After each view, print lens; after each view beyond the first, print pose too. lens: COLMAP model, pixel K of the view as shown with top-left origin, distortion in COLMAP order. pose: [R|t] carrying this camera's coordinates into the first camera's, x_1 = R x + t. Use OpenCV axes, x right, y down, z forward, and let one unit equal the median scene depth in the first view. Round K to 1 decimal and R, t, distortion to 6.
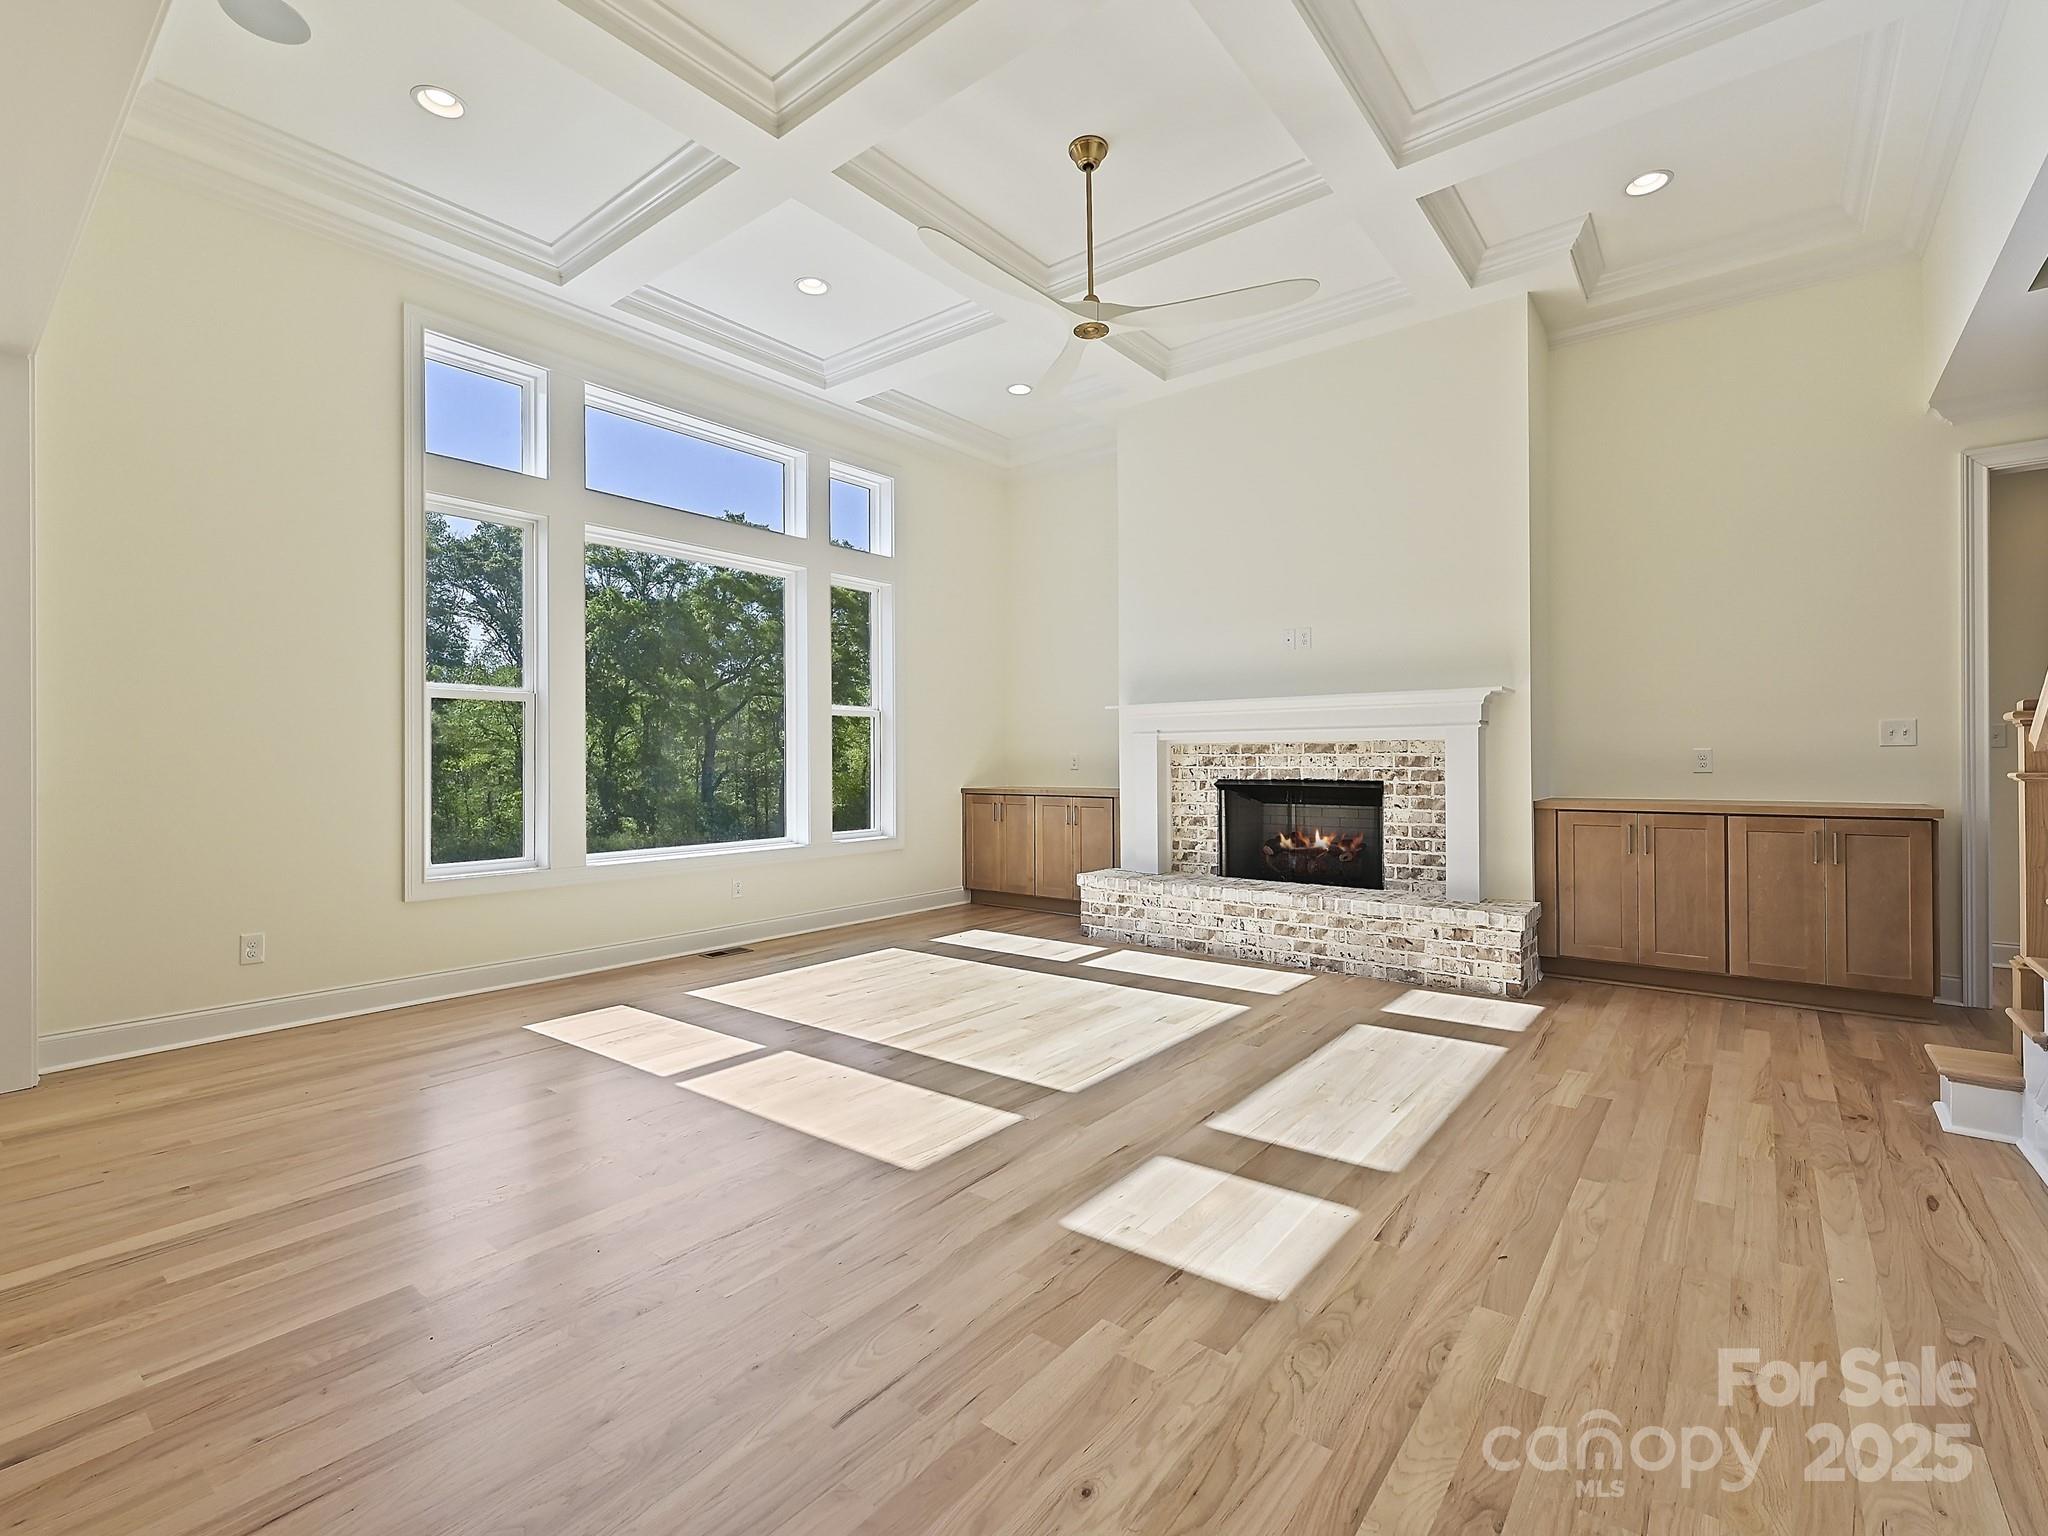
lens RADIAL K [[925.0, 0, 990.7], [0, 925.0, 754.3], [0, 0, 1]] dist [0.003088, 0.001104]
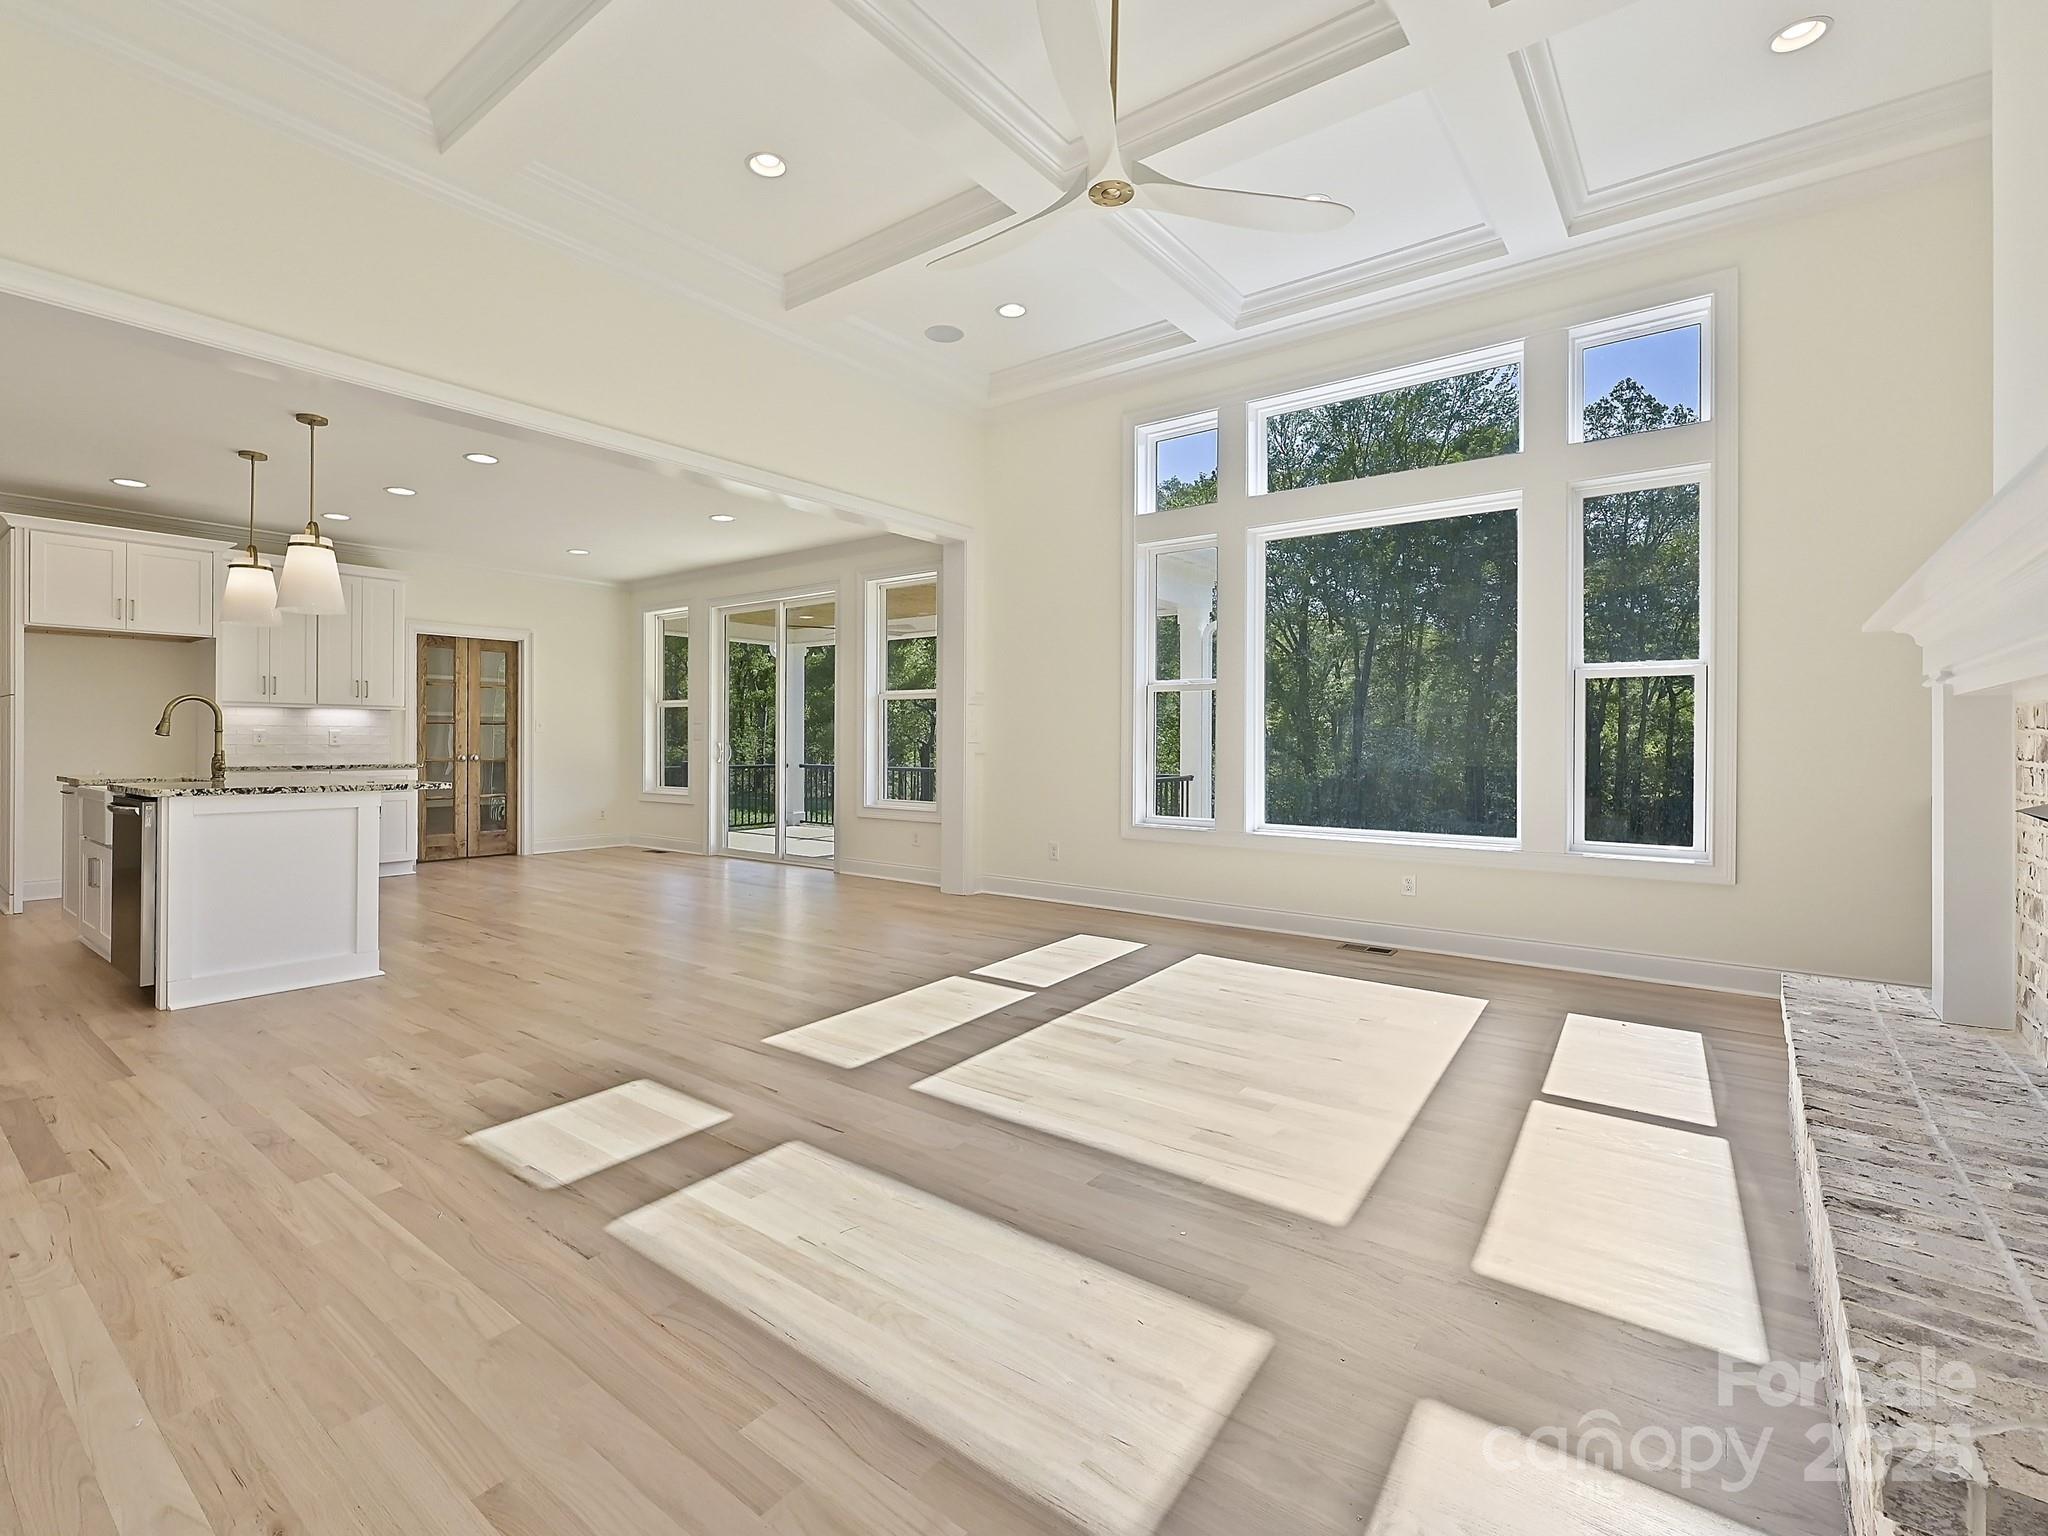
lens RADIAL K [[925.0, 0, 1026.2], [0, 925.0, 754.4], [0, 0, 1]] dist [0.003088, 0.001104]
pose [[0.045676, 0.021333, -0.998728, 0.699714], [0.003459, 0.999763, 0.021513, -0.000492], [0.998950, -0.004437, 0.045591, 0.697803]]
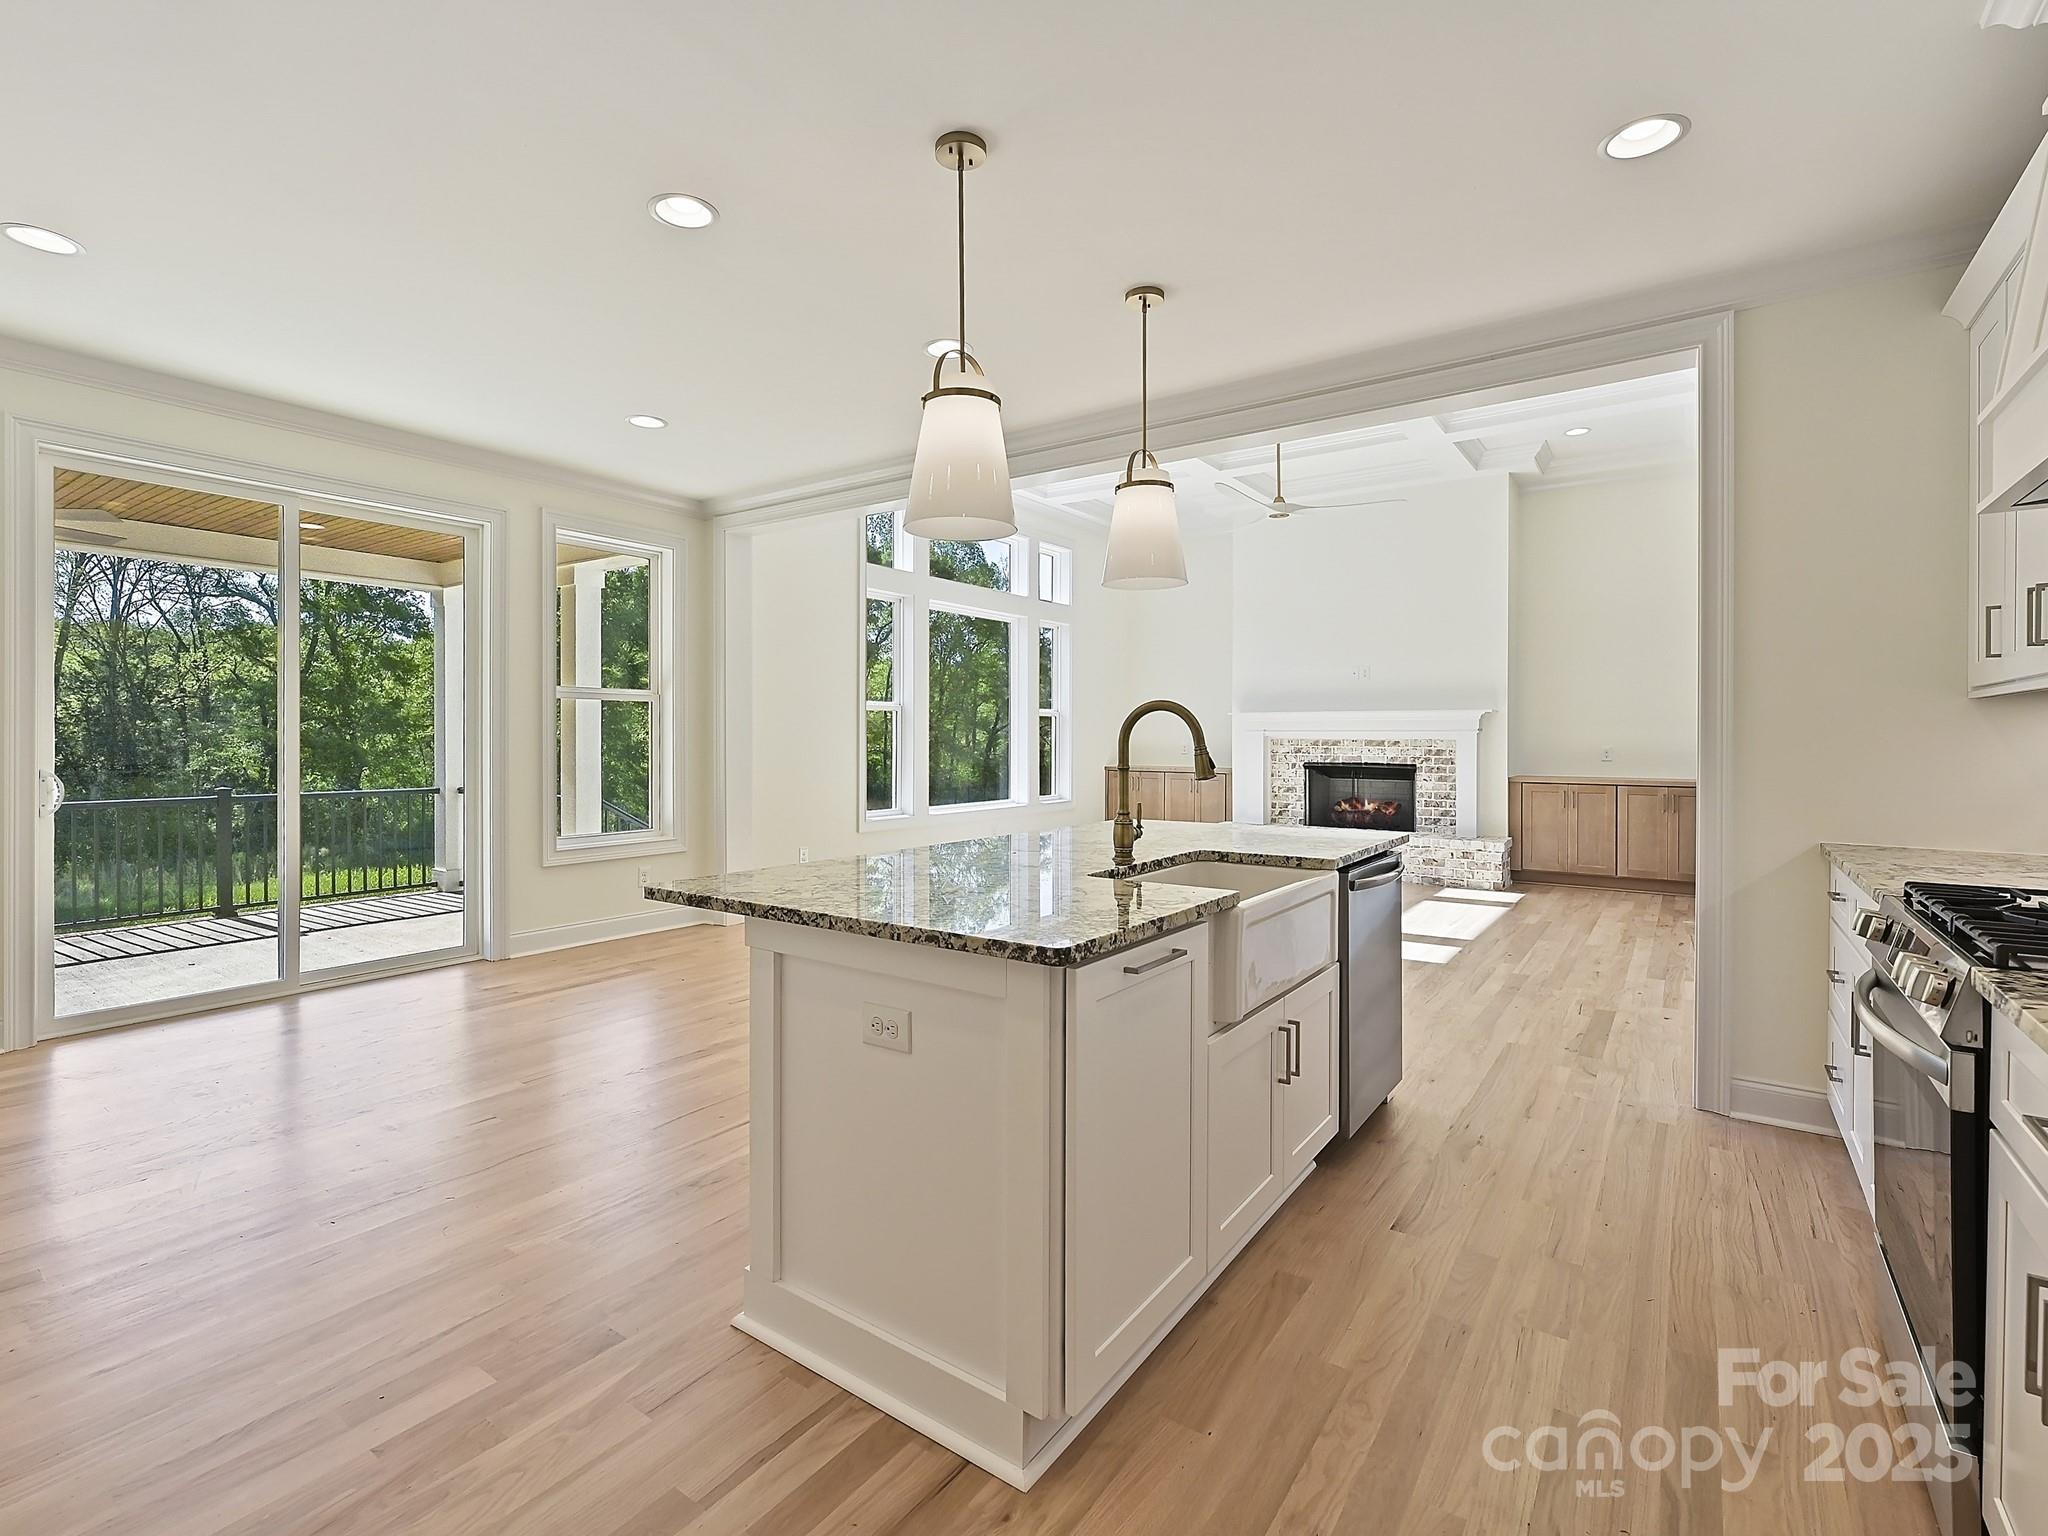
lens RADIAL K [[925.0, 0, 985.4], [0, 925.0, 739.0], [0, 0, 1]] dist [0.003088, 0.001104]
pose [[0.998799, 0.010418, 0.047882, -0.435290], [-0.010655, 0.999932, 0.004695, -0.016504], [-0.047830, -0.005200, 0.998842, -0.621021]]
